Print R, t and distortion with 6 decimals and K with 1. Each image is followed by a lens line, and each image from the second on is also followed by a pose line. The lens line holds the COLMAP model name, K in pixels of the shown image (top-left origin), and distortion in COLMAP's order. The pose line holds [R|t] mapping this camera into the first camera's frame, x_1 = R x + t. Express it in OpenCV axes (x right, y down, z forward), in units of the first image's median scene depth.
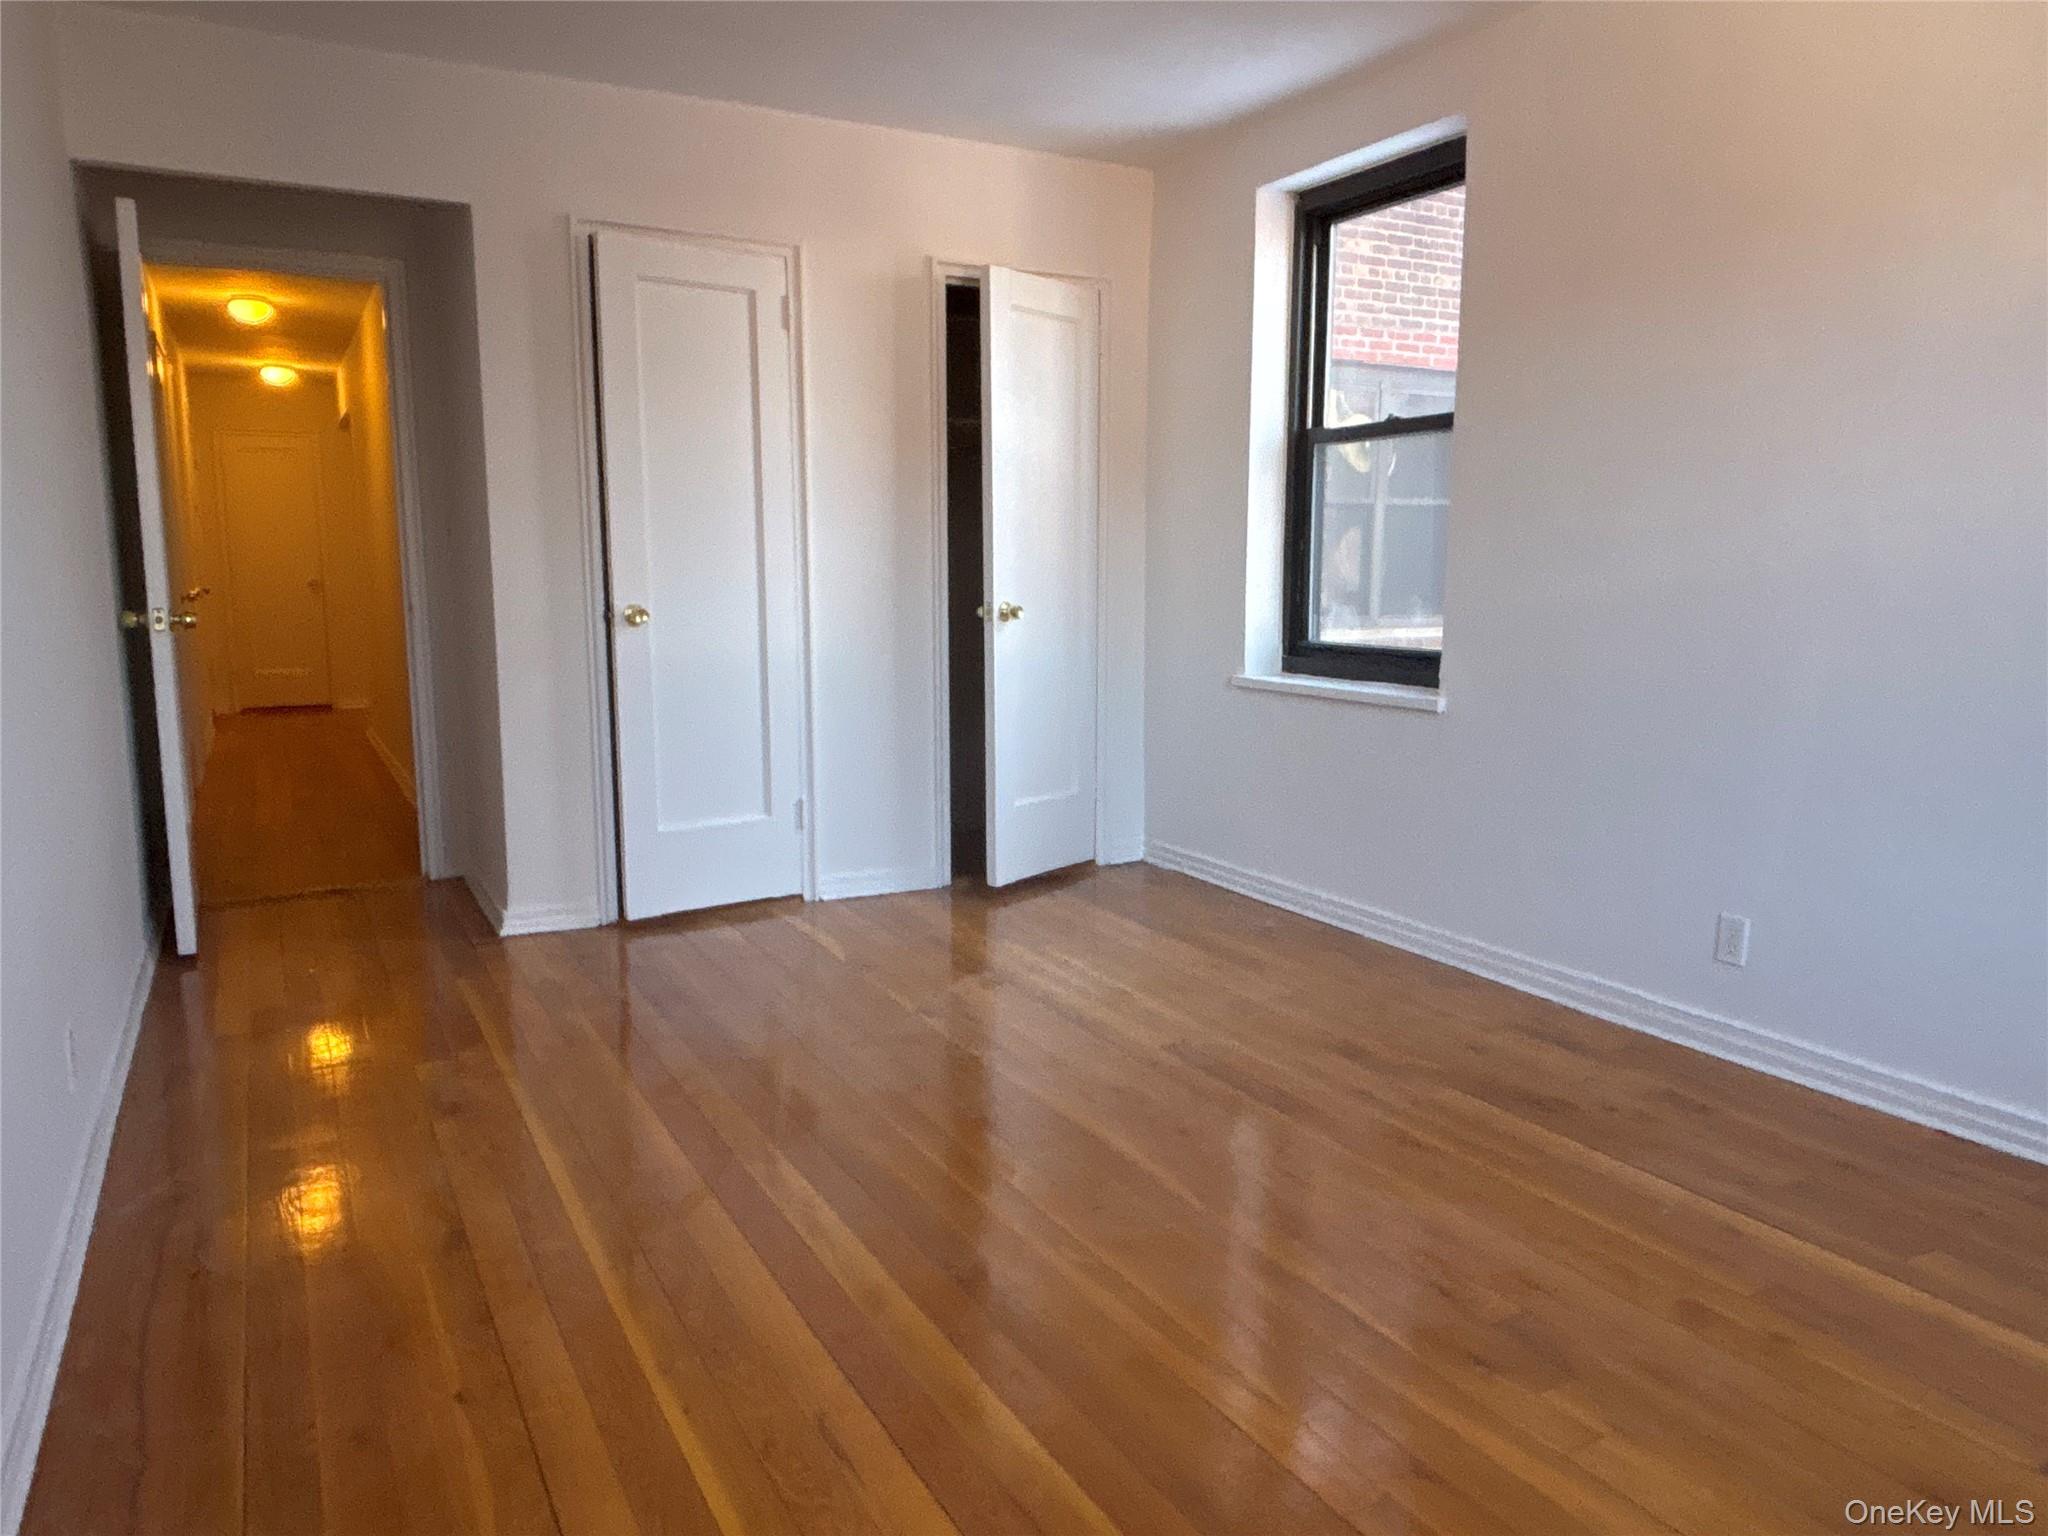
lens RADIAL K [[1372.7, 0, 1024.0], [0, 1372.7, 768.0], [0, 0, 1]] dist [-0.027552, -0.002129]
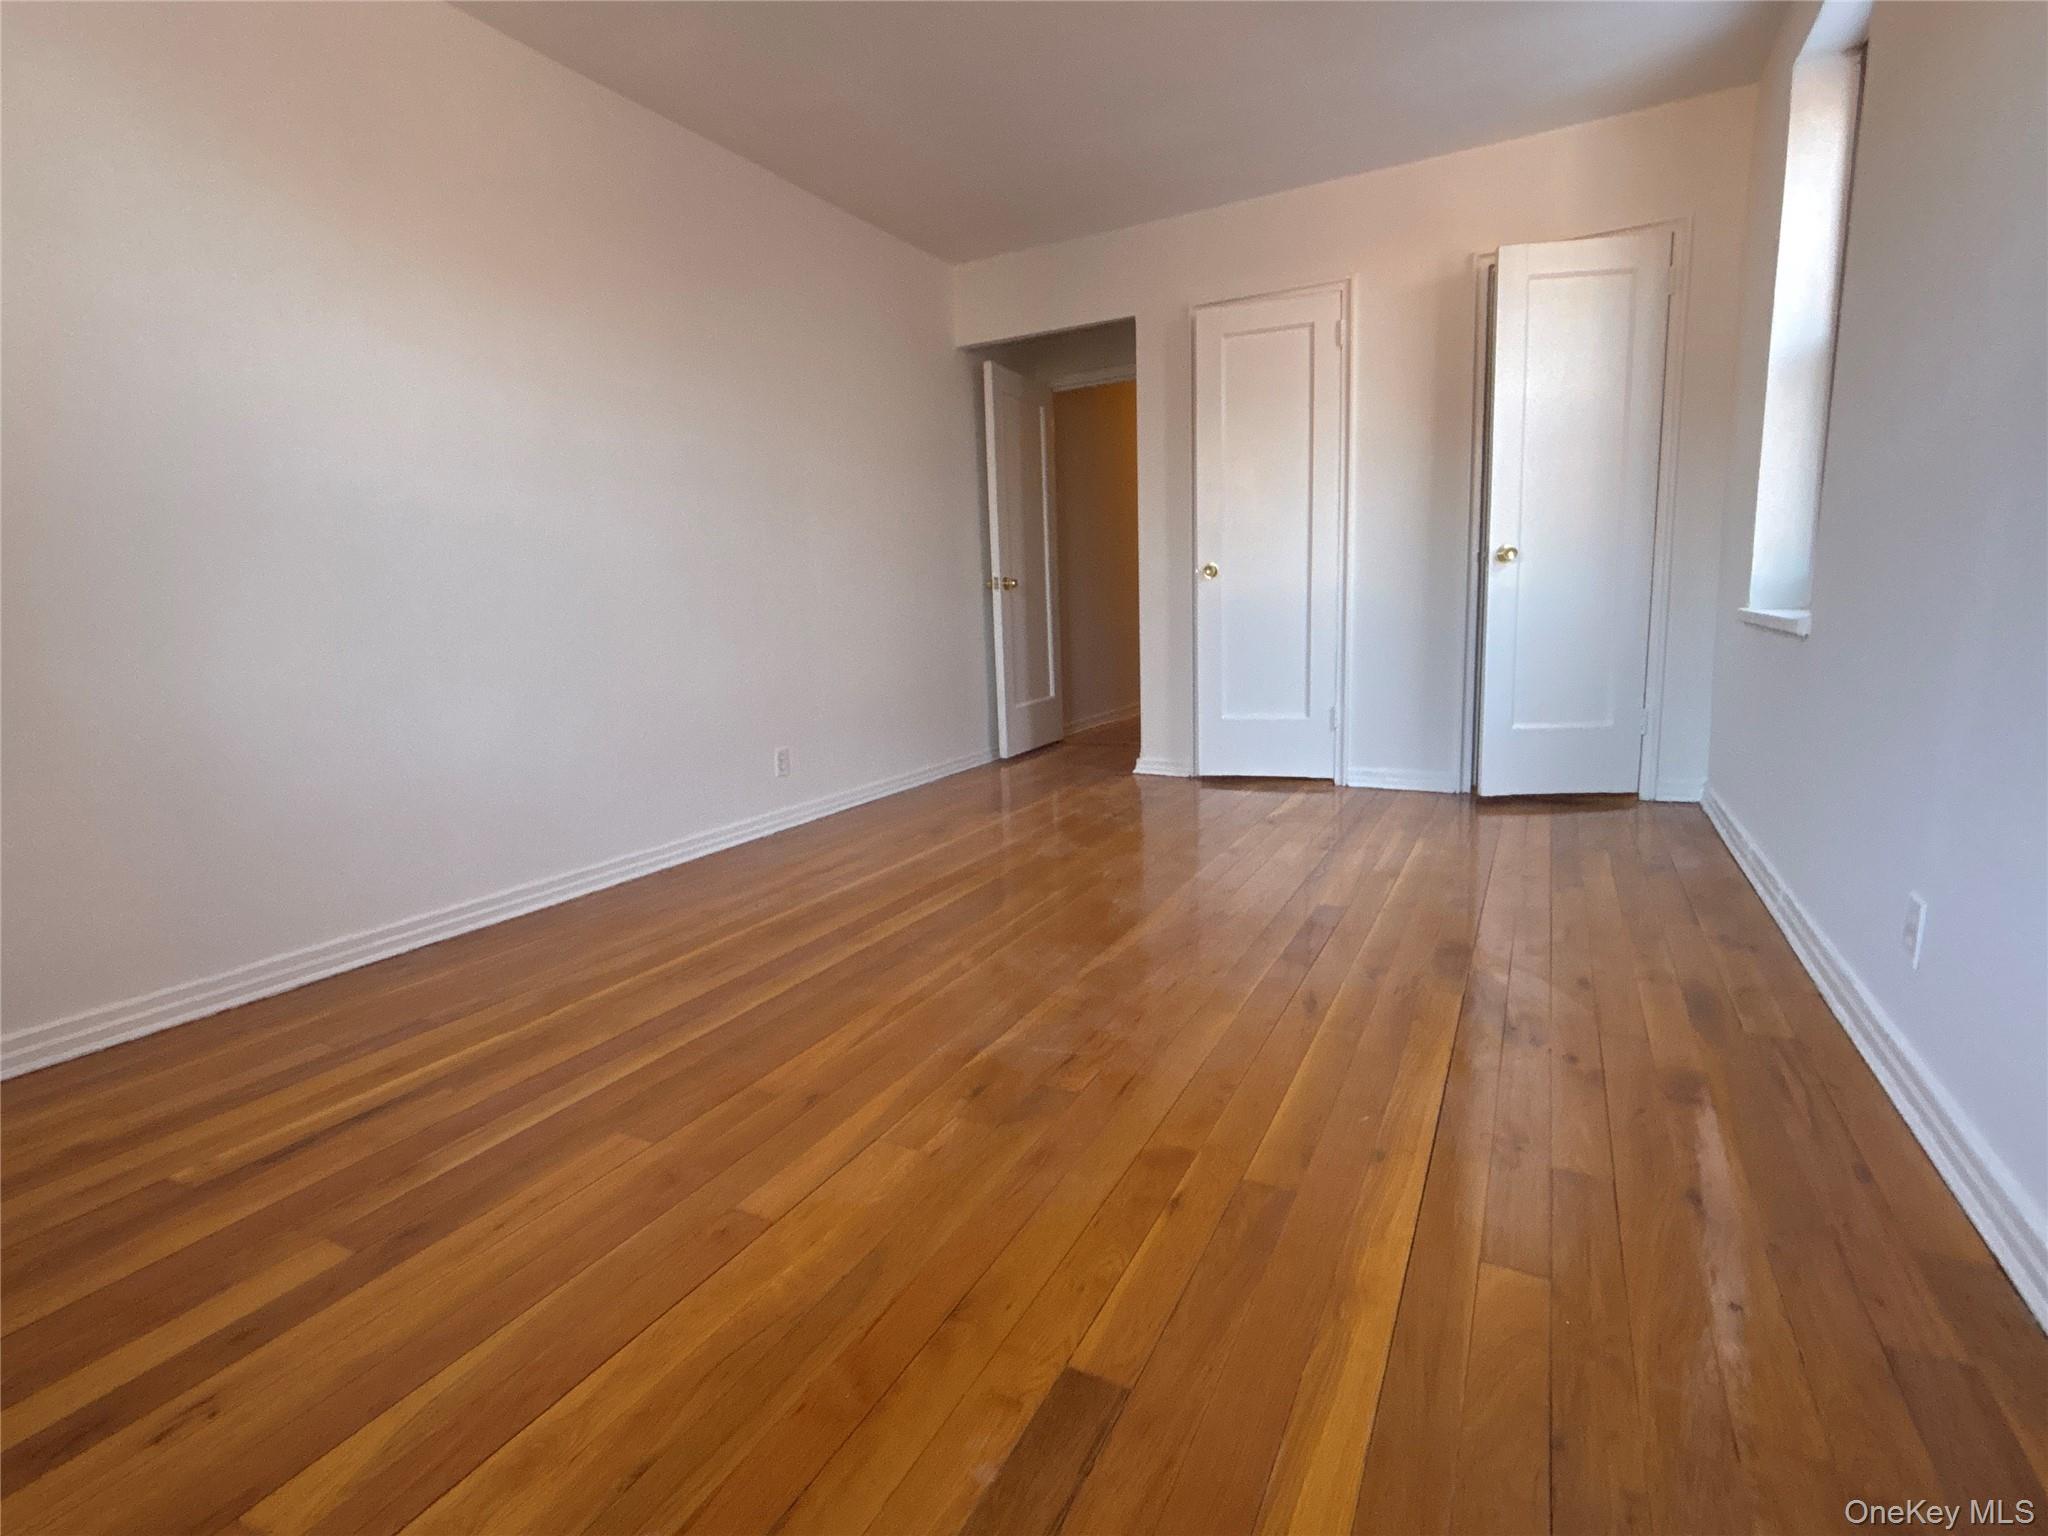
lens RADIAL K [[991.9, 0, 1024.0], [0, 991.9, 768.0], [0, 0, 1]] dist [-0.033045, -0.000519]
pose [[0.549783, 0.114198, -0.827464, 0.488347], [-0.078416, 0.993292, 0.084983, 0.024946], [0.831619, 0.018164, 0.555050, 0.233383]]
